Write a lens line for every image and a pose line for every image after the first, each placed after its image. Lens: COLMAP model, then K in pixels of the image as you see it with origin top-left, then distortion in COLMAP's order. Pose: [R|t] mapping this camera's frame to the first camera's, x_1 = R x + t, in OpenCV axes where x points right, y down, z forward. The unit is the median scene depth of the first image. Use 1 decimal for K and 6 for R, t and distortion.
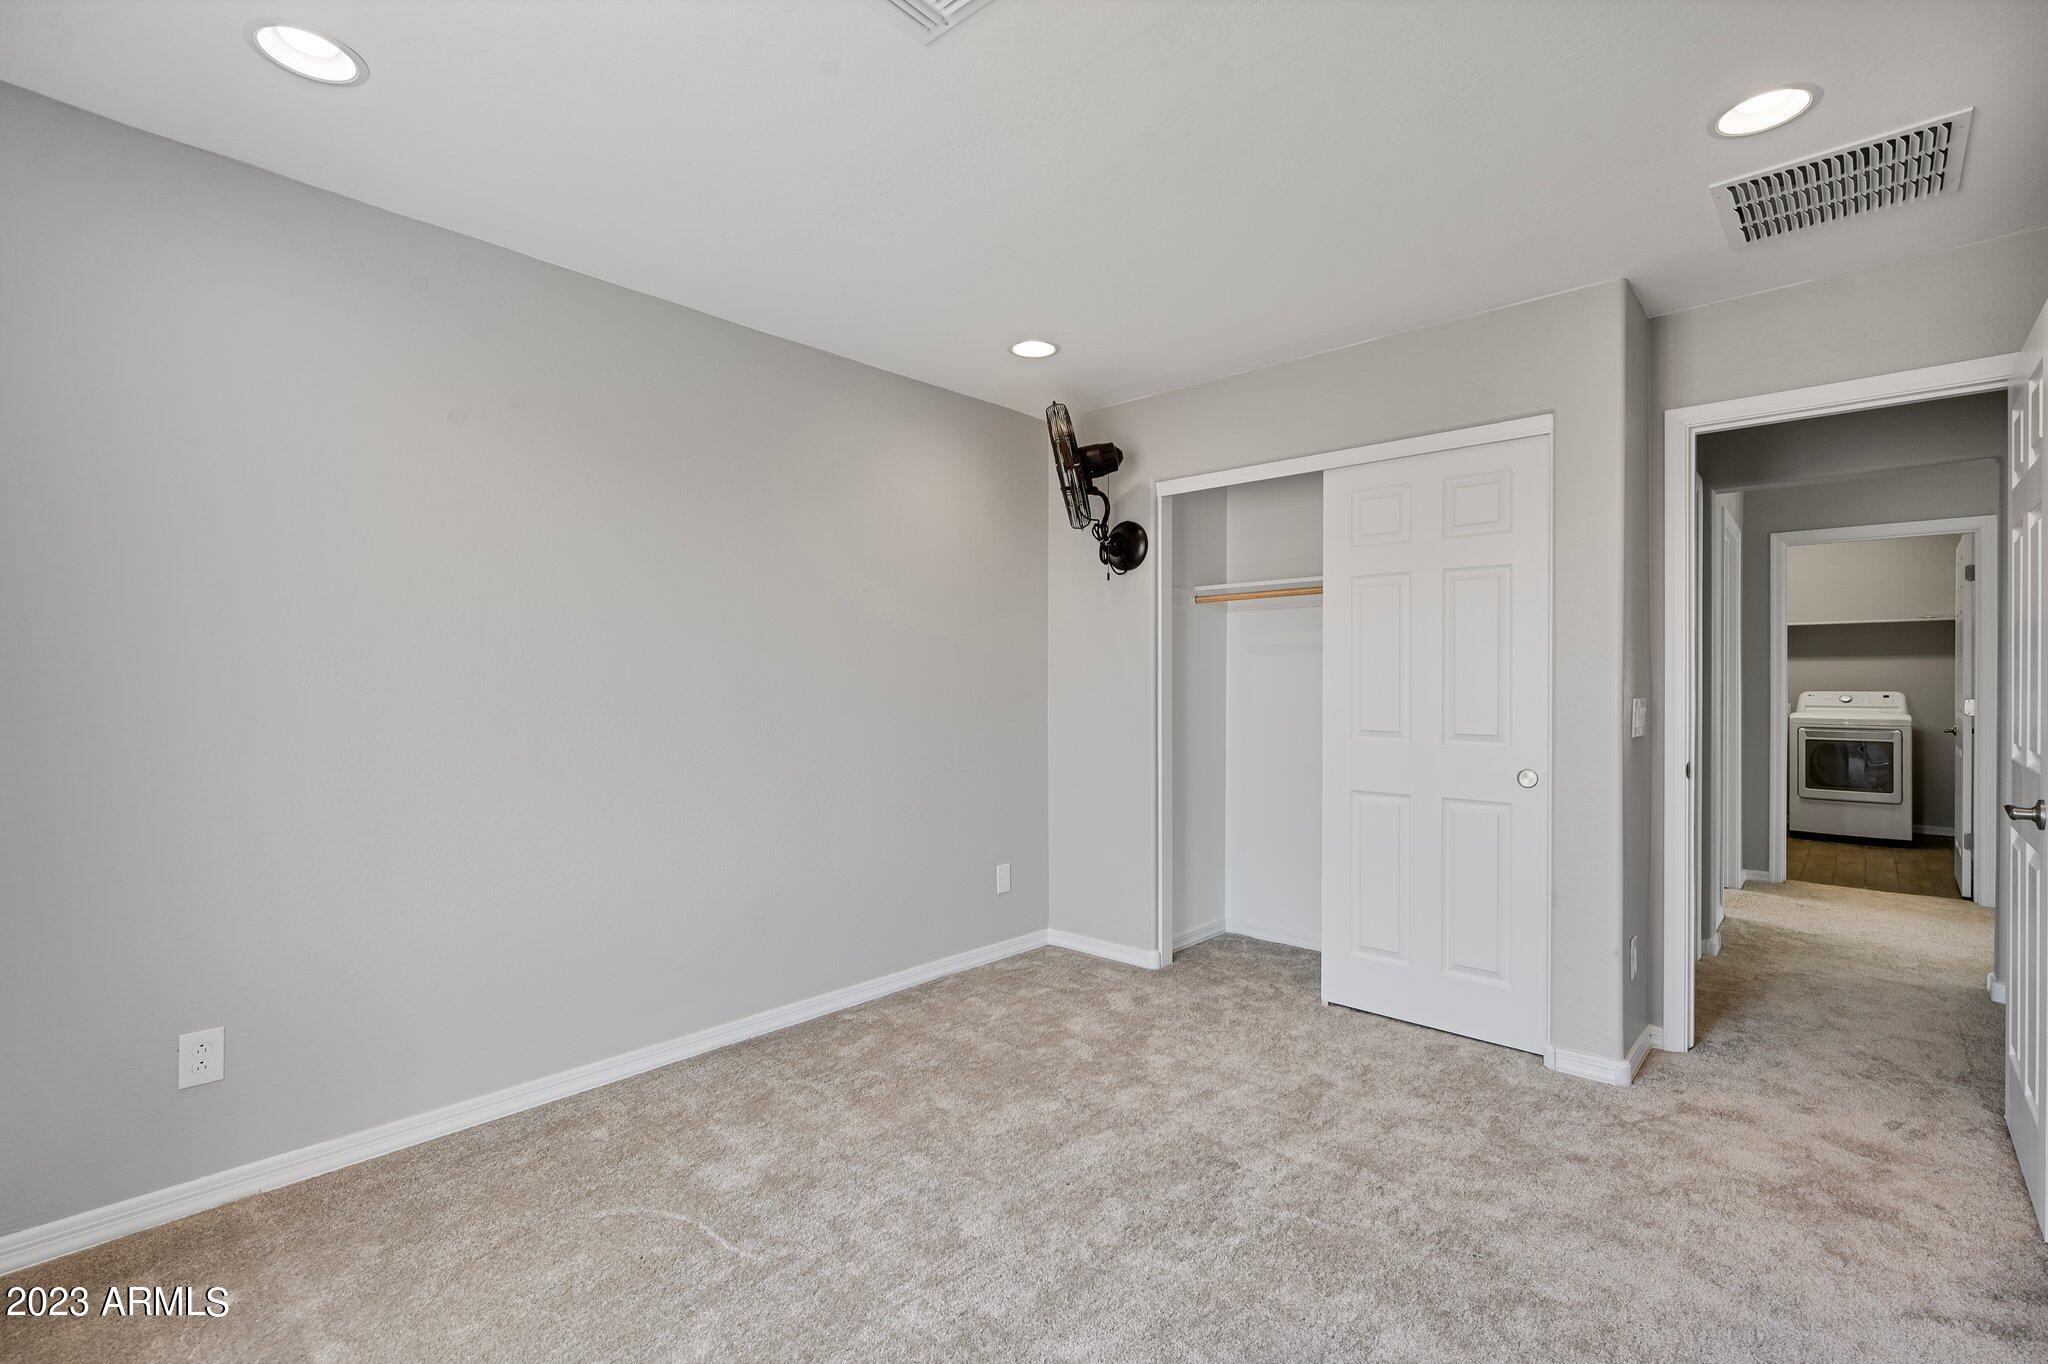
lens RADIAL K [[918.9, 0, 1026.0], [0, 918.9, 680.1], [0, 0, 1]] dist [0.003968, -0.003029]
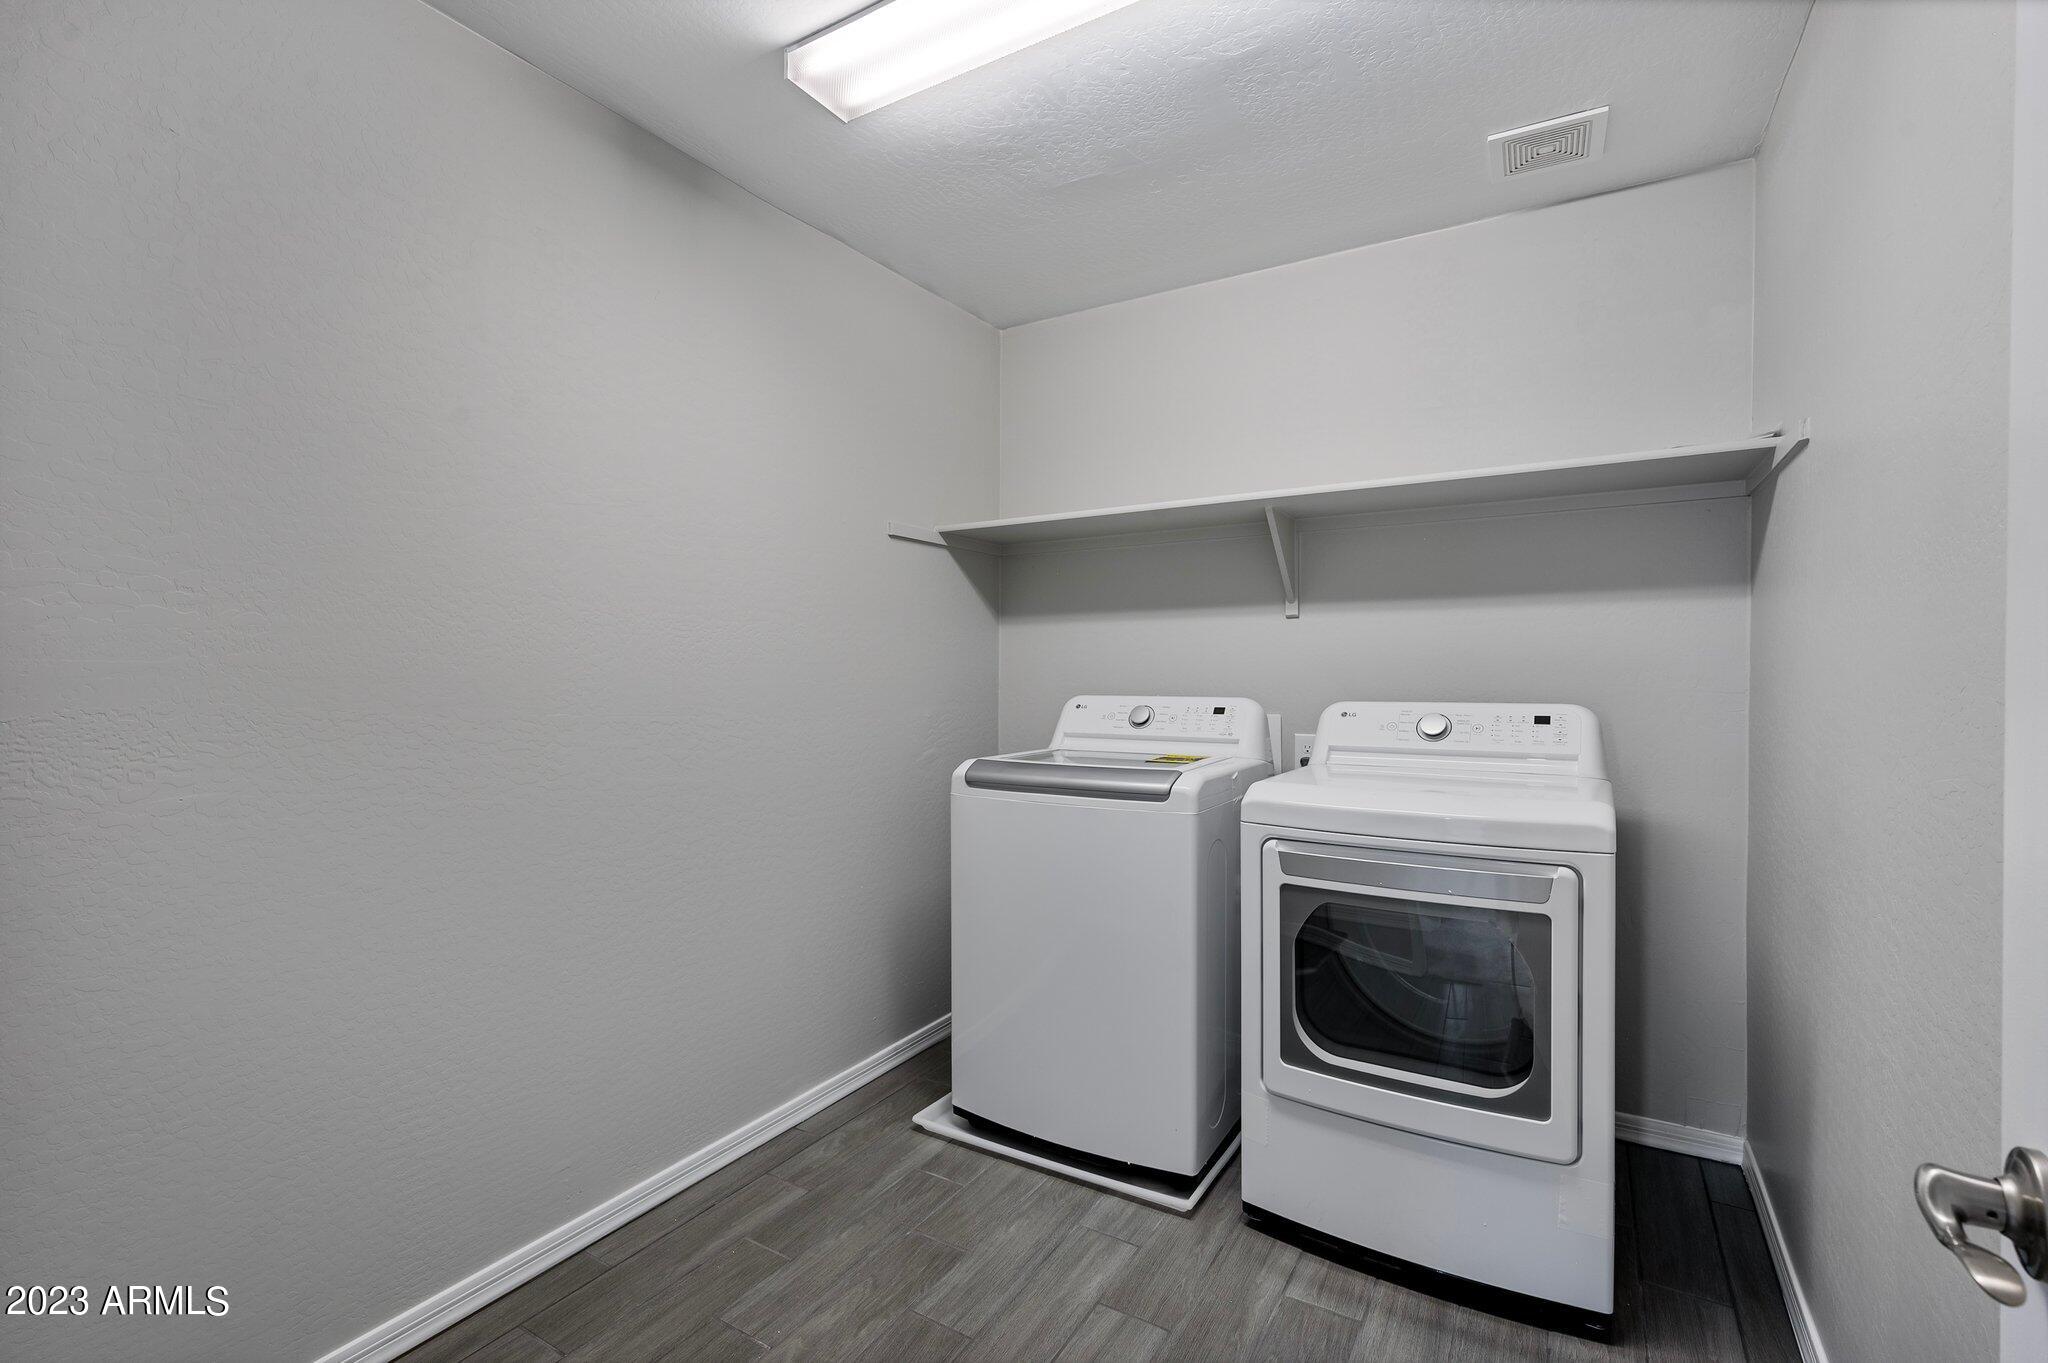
lens RADIAL K [[918.9, 0, 1022.7], [0, 918.9, 681.7], [0, 0, 1]] dist [0.003968, -0.003029]
pose [[0.980202, 0.000035, 0.197999, 0.728703], [-0.001827, 0.999959, 0.008868, 0.002499], [-0.197990, -0.009054, 0.980162, 0.759198]]
